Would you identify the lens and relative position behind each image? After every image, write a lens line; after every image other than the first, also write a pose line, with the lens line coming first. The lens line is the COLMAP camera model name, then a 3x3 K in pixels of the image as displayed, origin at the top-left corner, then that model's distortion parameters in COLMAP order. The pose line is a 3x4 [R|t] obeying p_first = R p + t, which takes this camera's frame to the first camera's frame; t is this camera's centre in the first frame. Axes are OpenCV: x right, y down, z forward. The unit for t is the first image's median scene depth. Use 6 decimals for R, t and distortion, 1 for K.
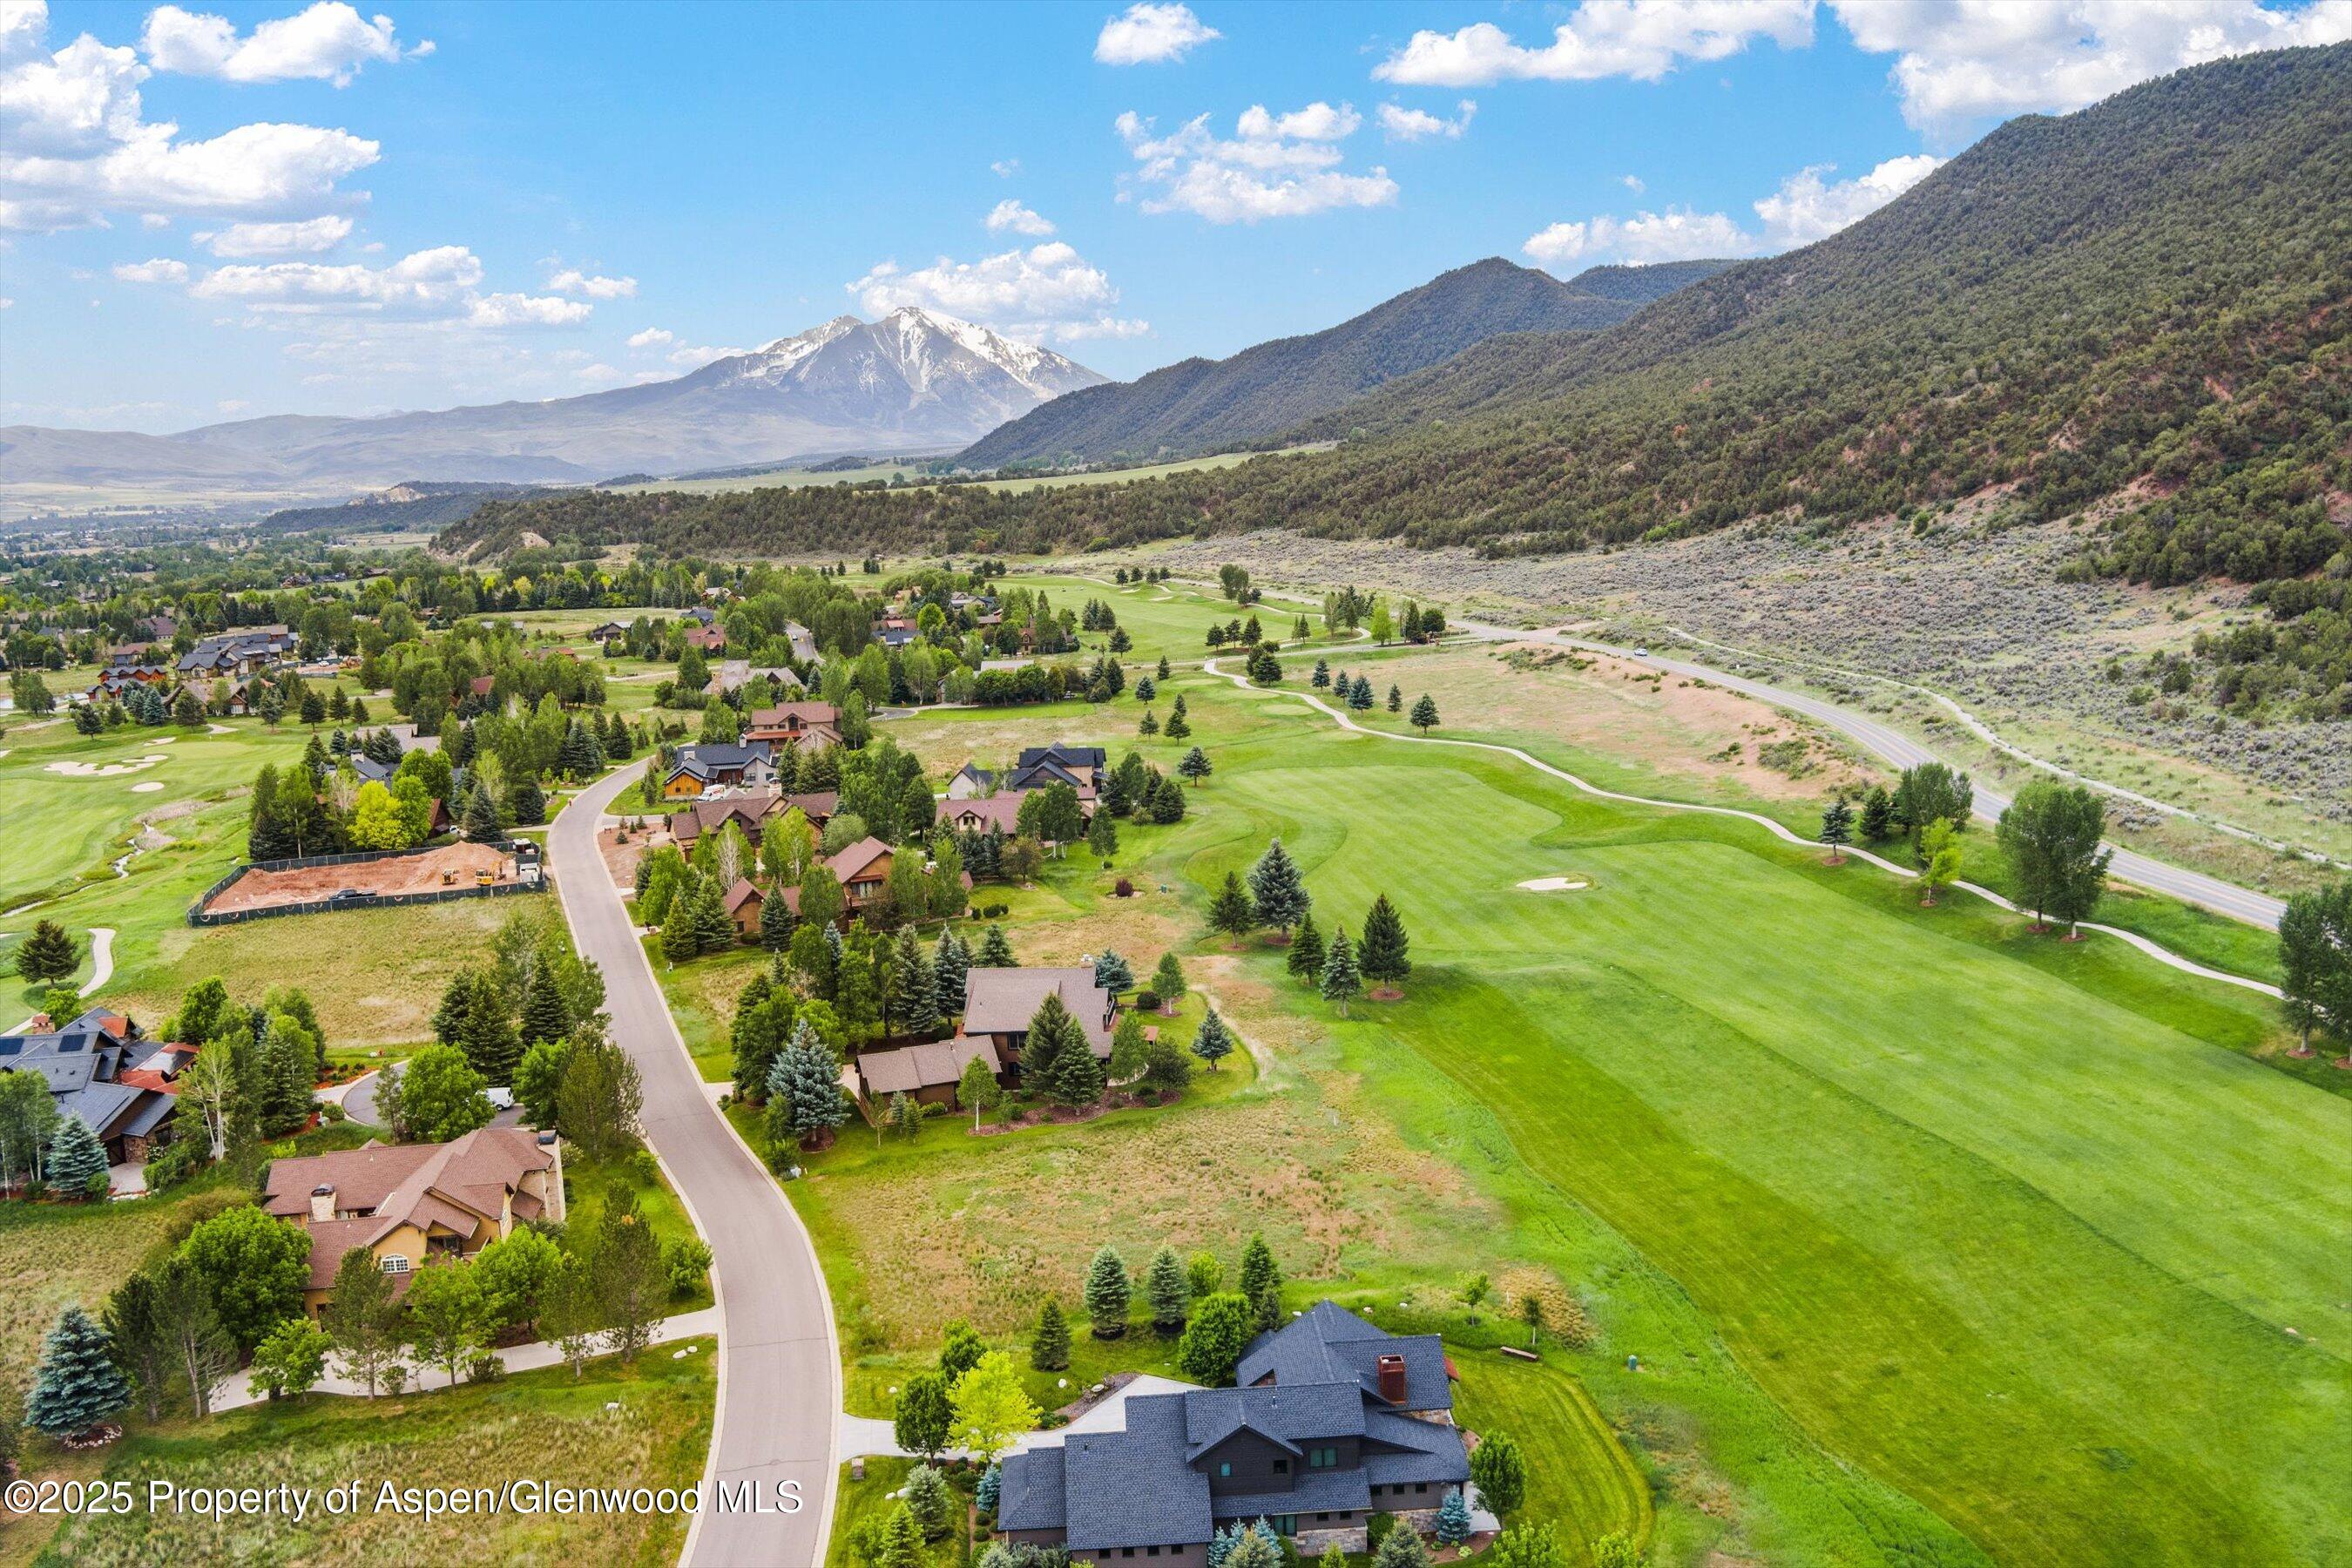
lens RADIAL K [[1897.9, 0, 1176.0], [0, 1897.9, 784.0], [0, 0, 1]] dist [-0.061766, 0.008057]
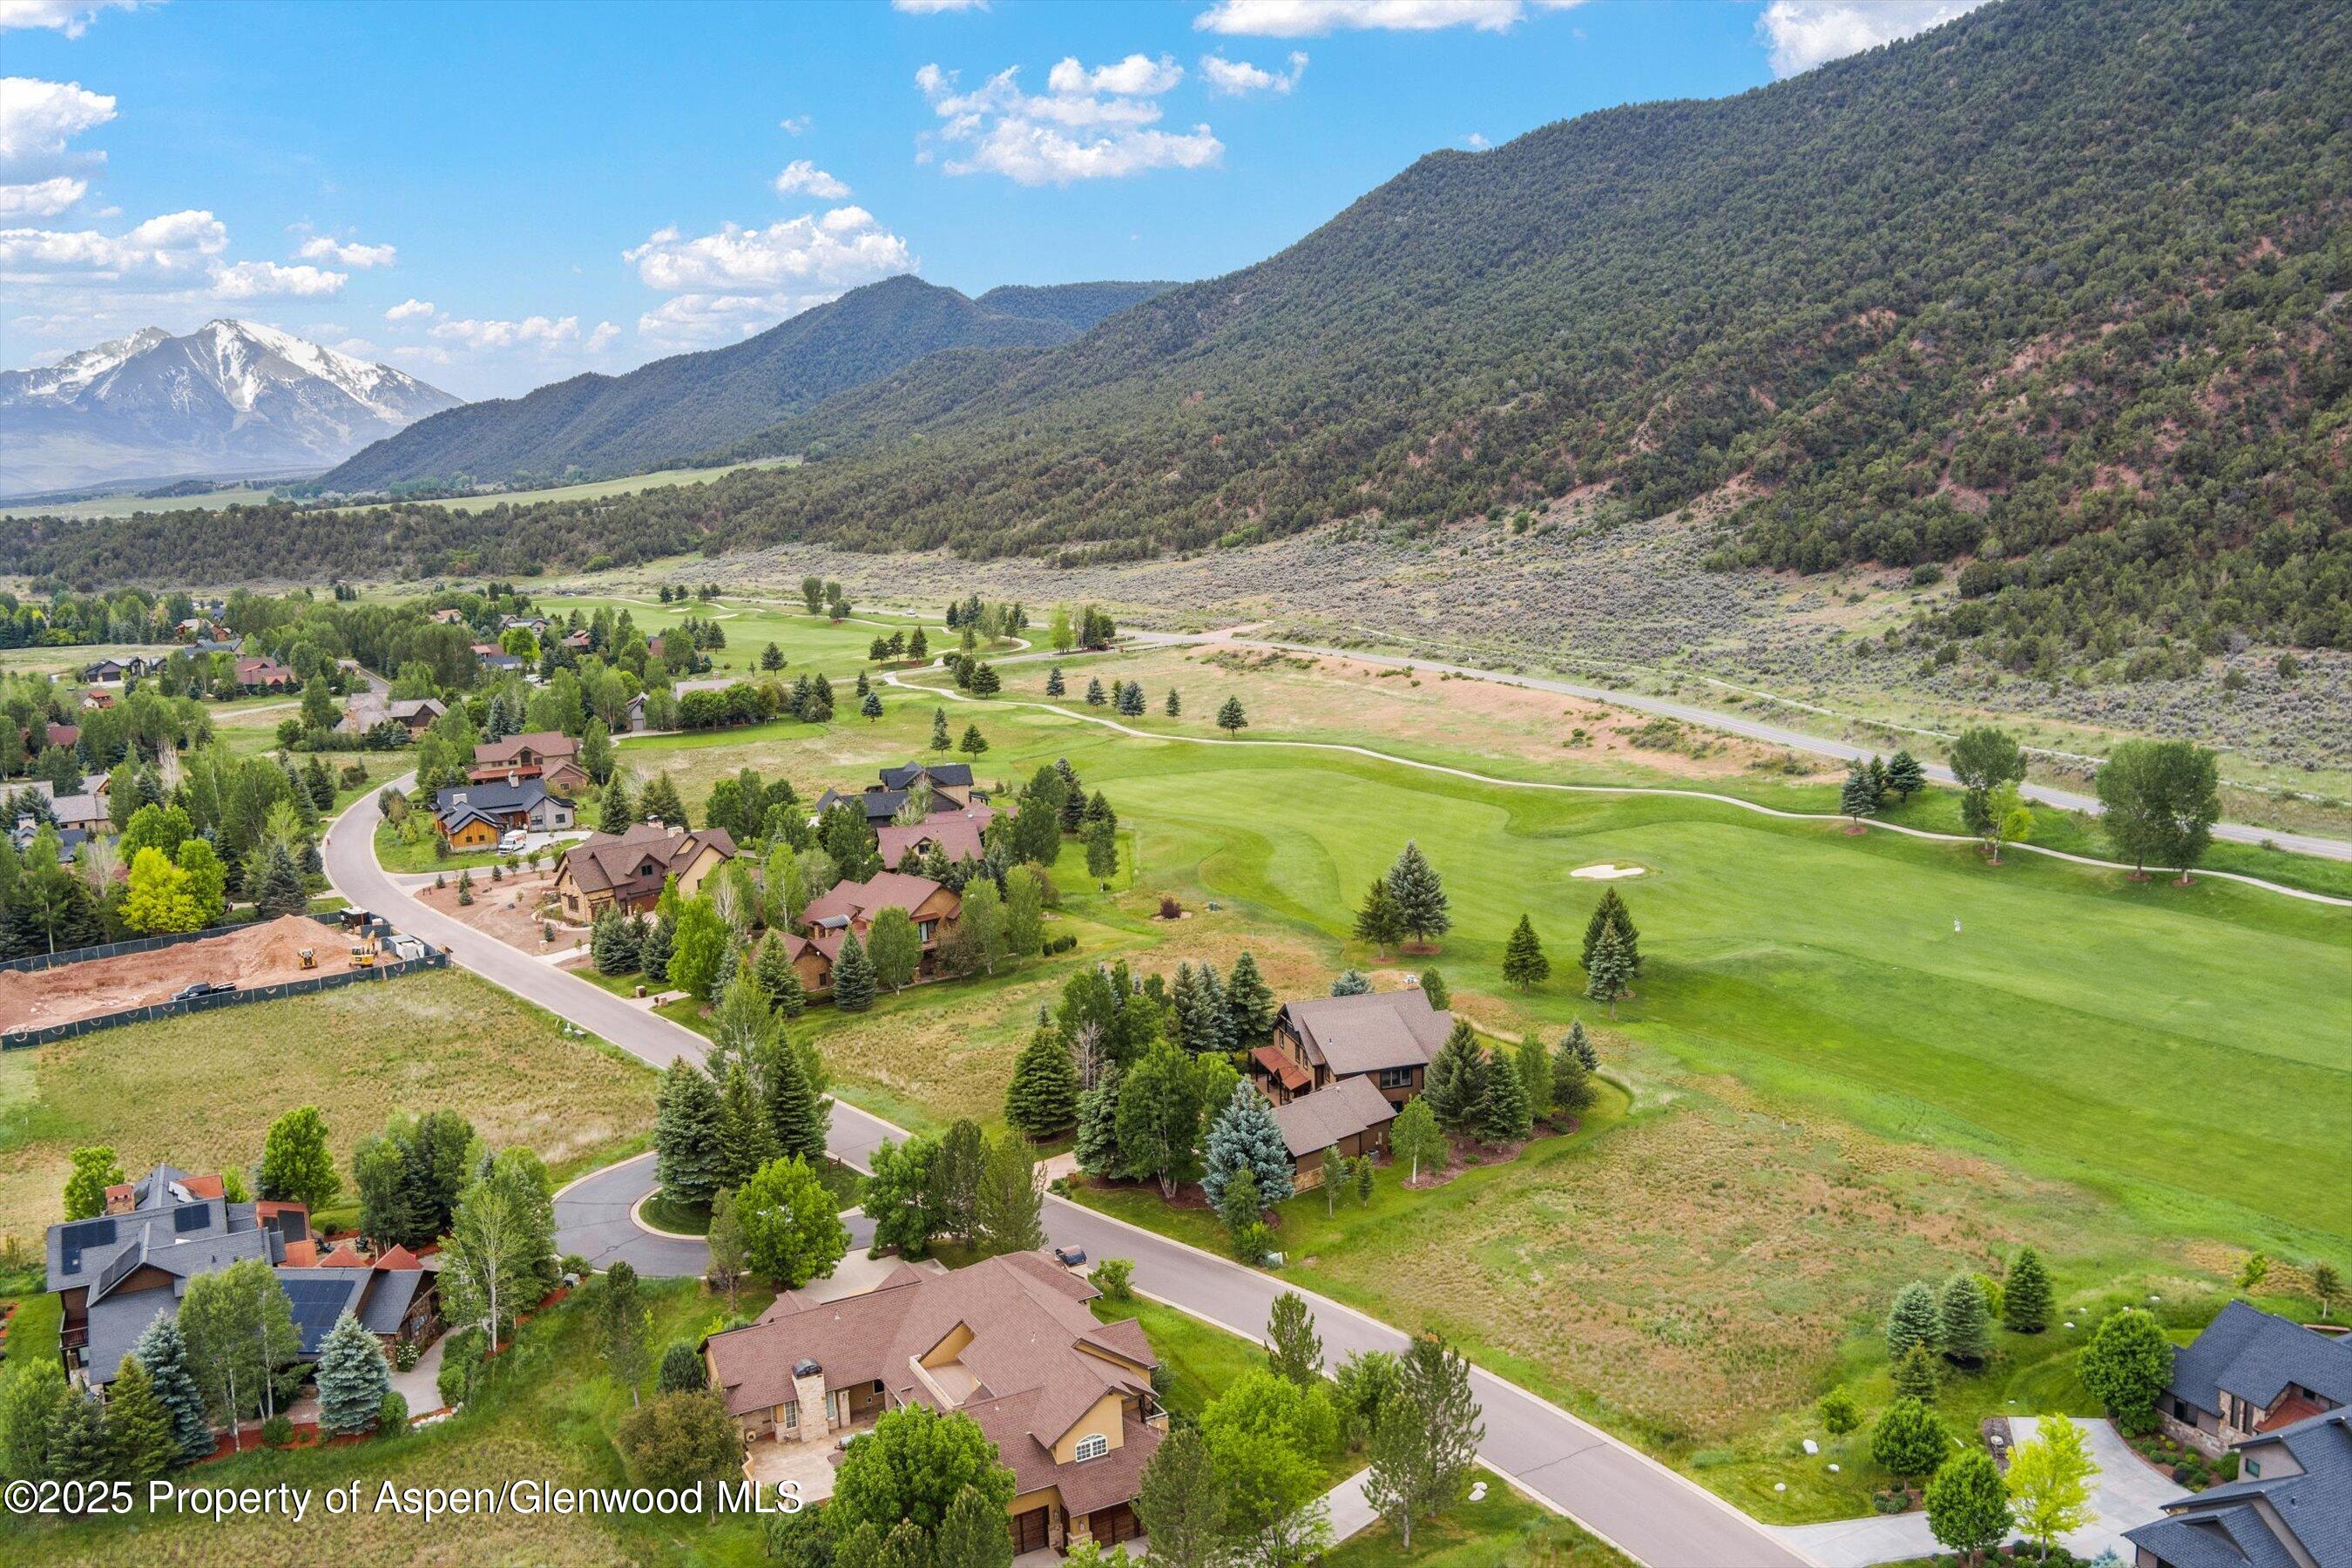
lens RADIAL K [[1897.9, 0, 1176.0], [0, 1897.9, 784.0], [0, 0, 1]] dist [-0.061766, 0.008057]
pose [[0.946963, -0.052246, 0.317067, -0.111510], [0.055639, 0.998450, -0.001647, -0.001234], [-0.316490, 0.019201, 0.948402, 0.048601]]
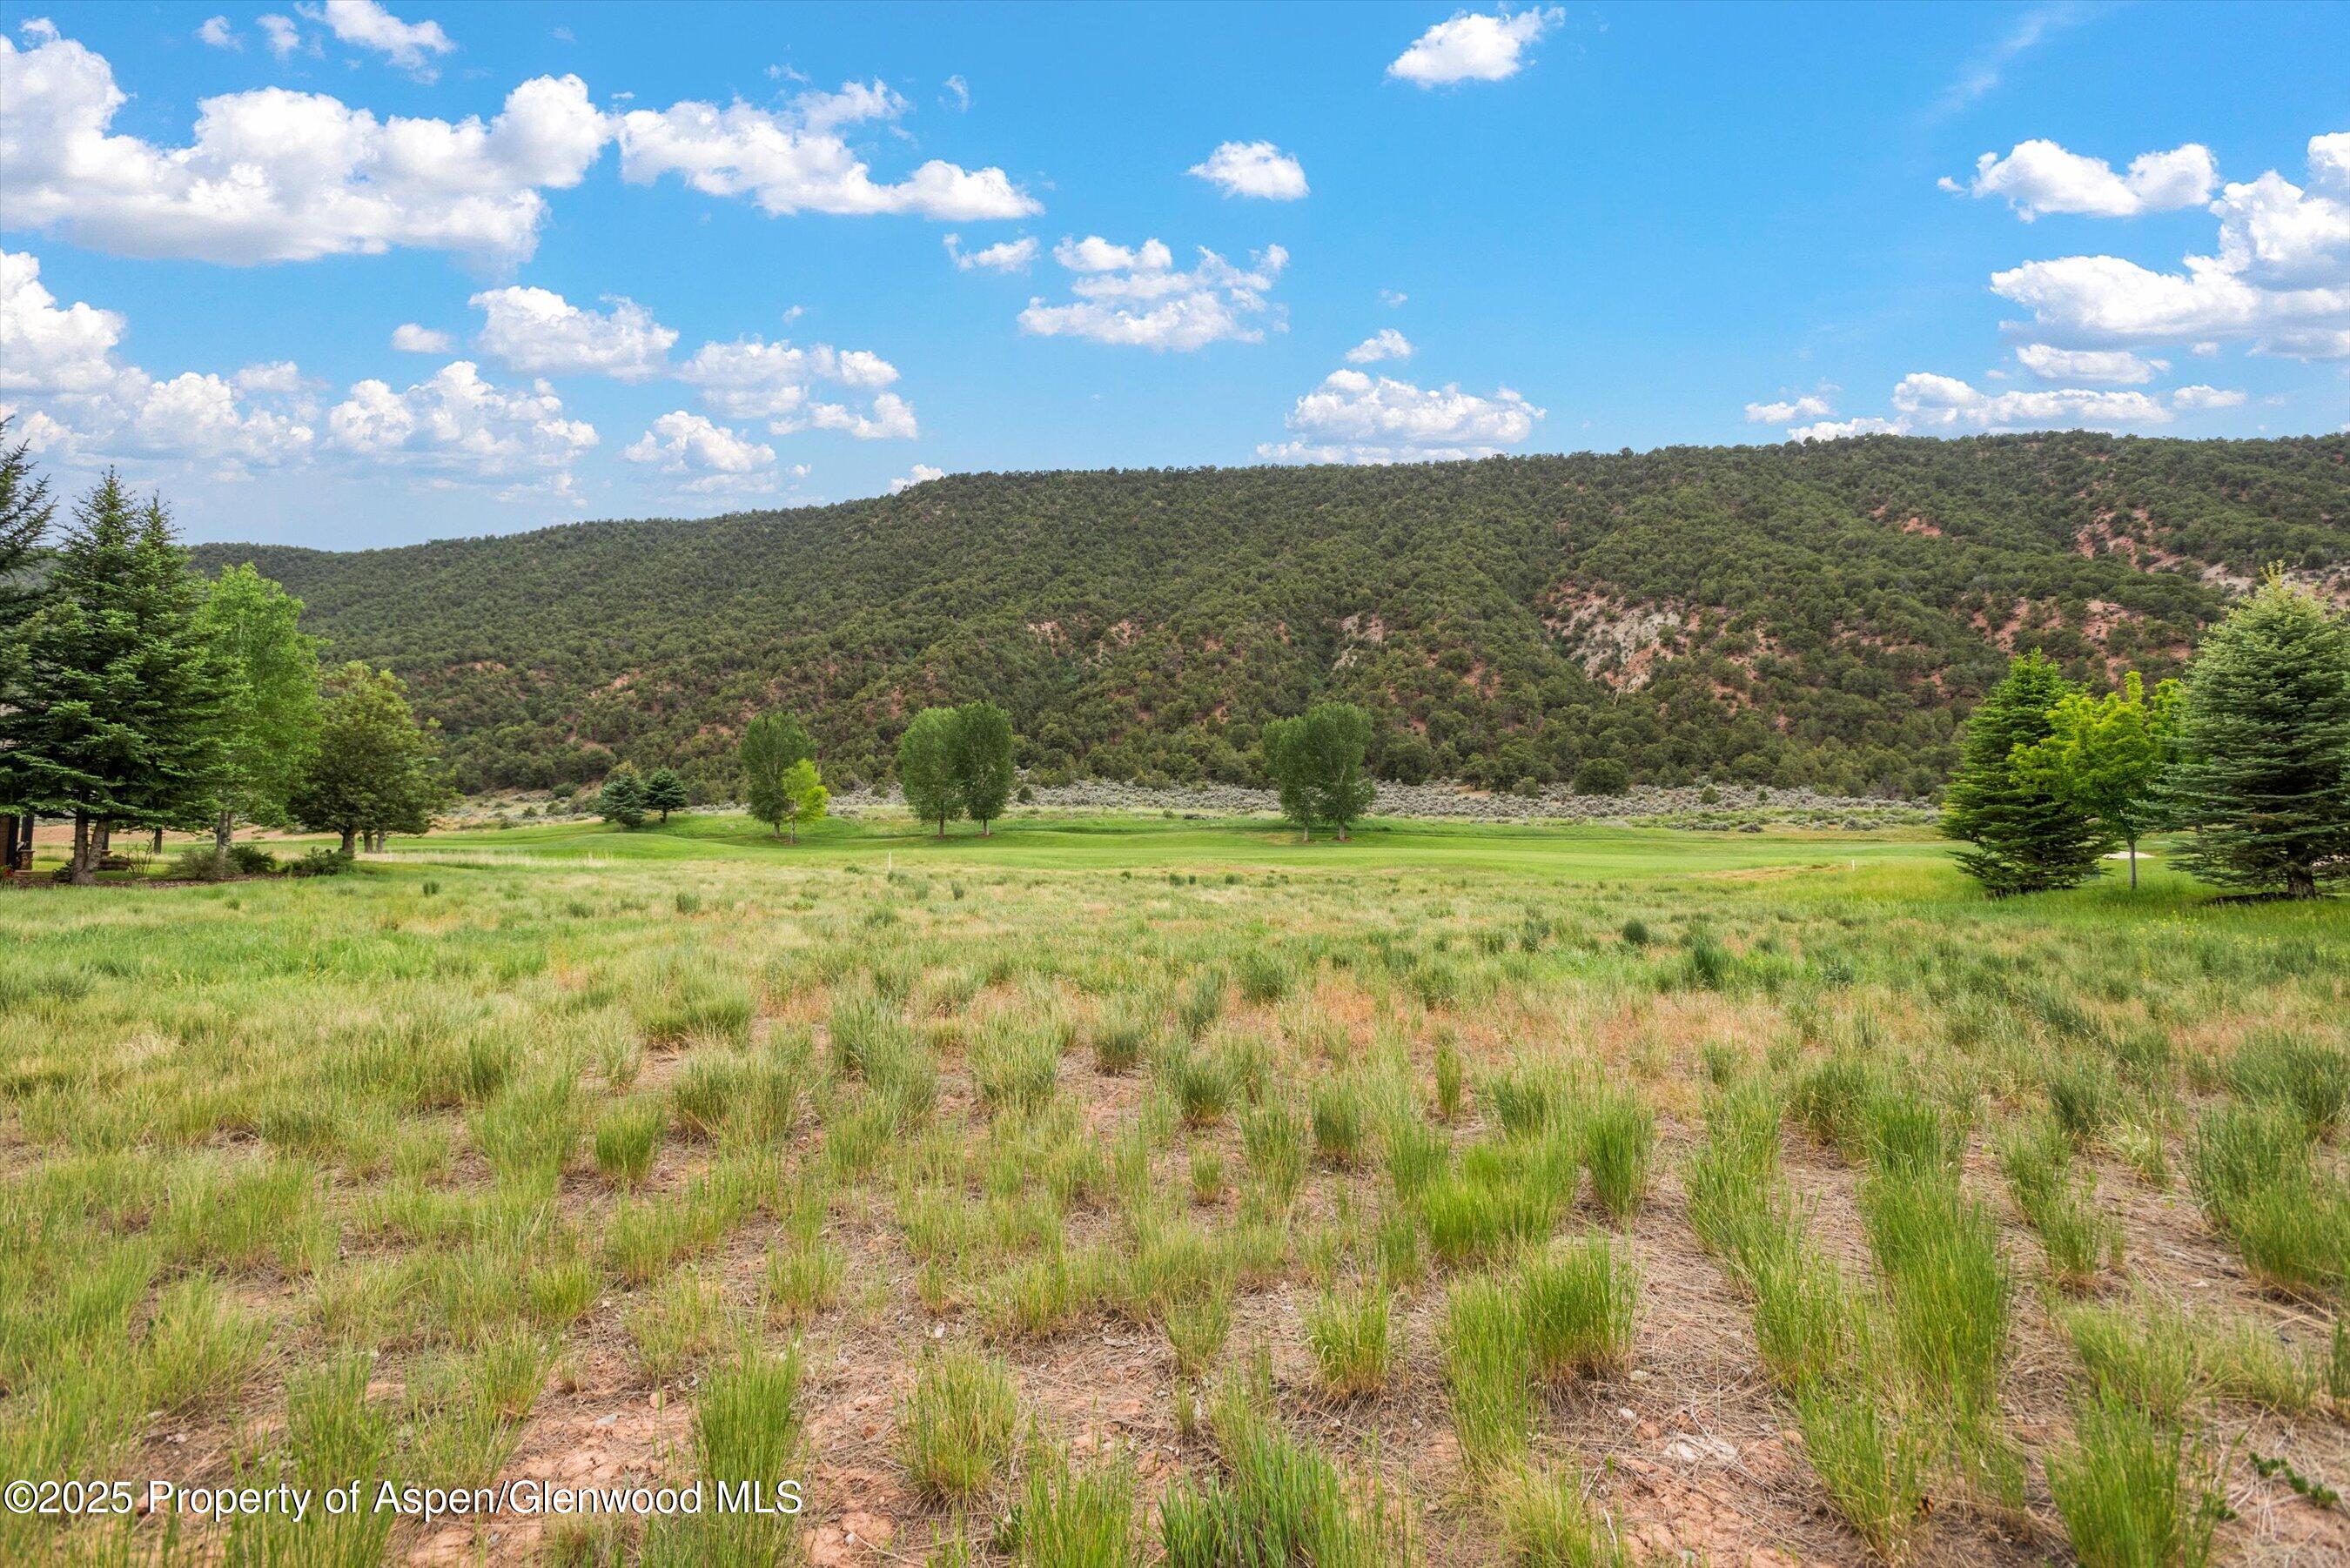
lens RADIAL K [[1093.1, 0, 1172.5], [0, 1093.1, 781.2], [0, 0, 1]] dist [0.025375, -0.009636]
pose [[0.293992, 0.117116, 0.948606, -0.035320], [0.135411, 0.977351, -0.162631, 0.048450], [-0.946167, 0.176264, 0.271474, 0.196808]]
